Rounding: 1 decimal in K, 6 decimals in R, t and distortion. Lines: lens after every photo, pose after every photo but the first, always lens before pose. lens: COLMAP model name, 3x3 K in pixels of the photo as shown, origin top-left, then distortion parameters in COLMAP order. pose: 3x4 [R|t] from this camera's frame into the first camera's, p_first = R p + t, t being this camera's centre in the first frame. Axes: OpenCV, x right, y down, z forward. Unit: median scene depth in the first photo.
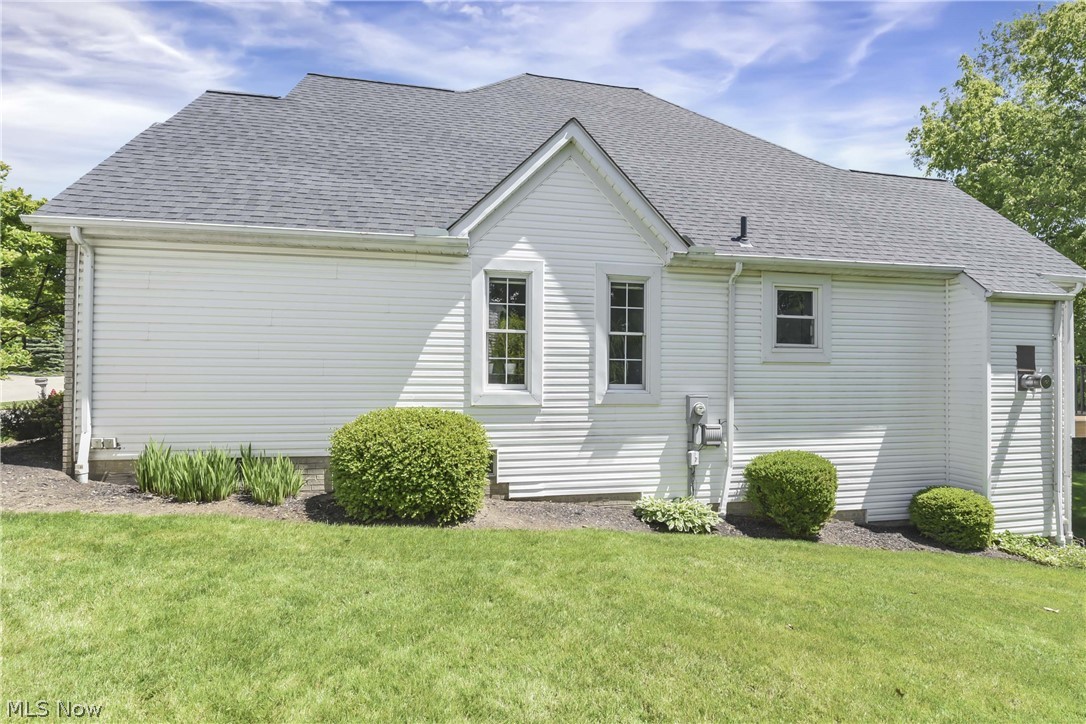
lens RADIAL K [[461.8, 0, 543.0], [0, 461.8, 362.0], [0, 0, 1]] dist [-0.000546, -0.008179]
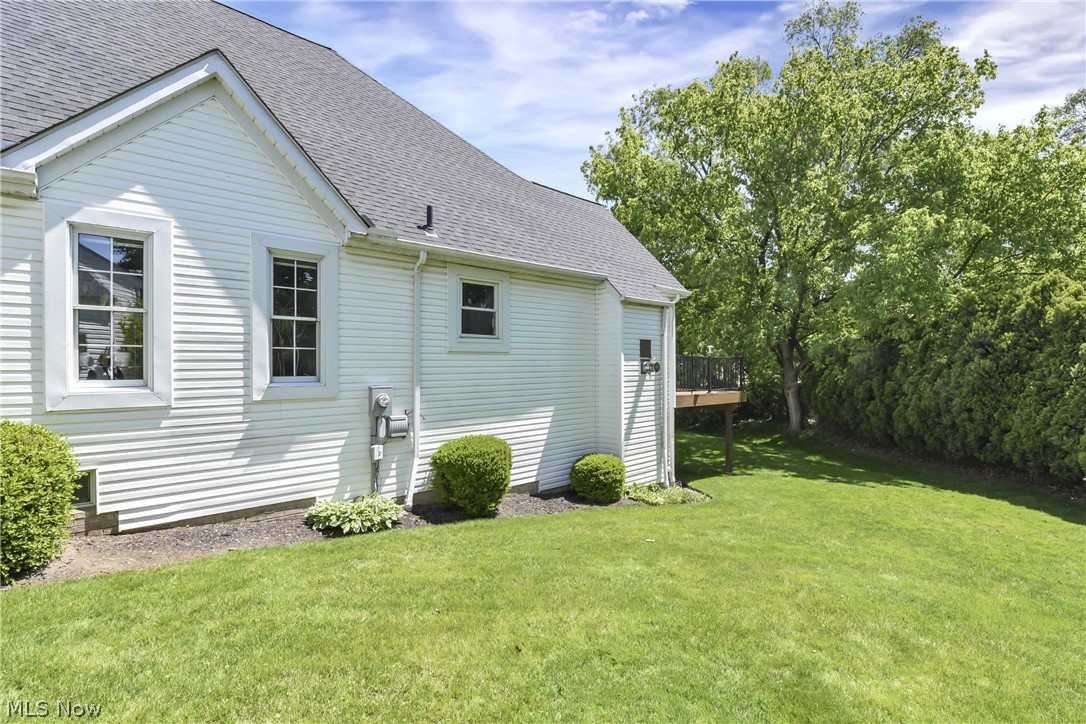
lens RADIAL K [[461.8, 0, 543.0], [0, 461.8, 362.0], [0, 0, 1]] dist [-0.000546, -0.008179]
pose [[0.861274, -0.008733, 0.508066, 0.140571], [0.001600, 0.999894, 0.014475, 0.009067], [-0.508139, -0.011654, 0.861196, 0.011059]]
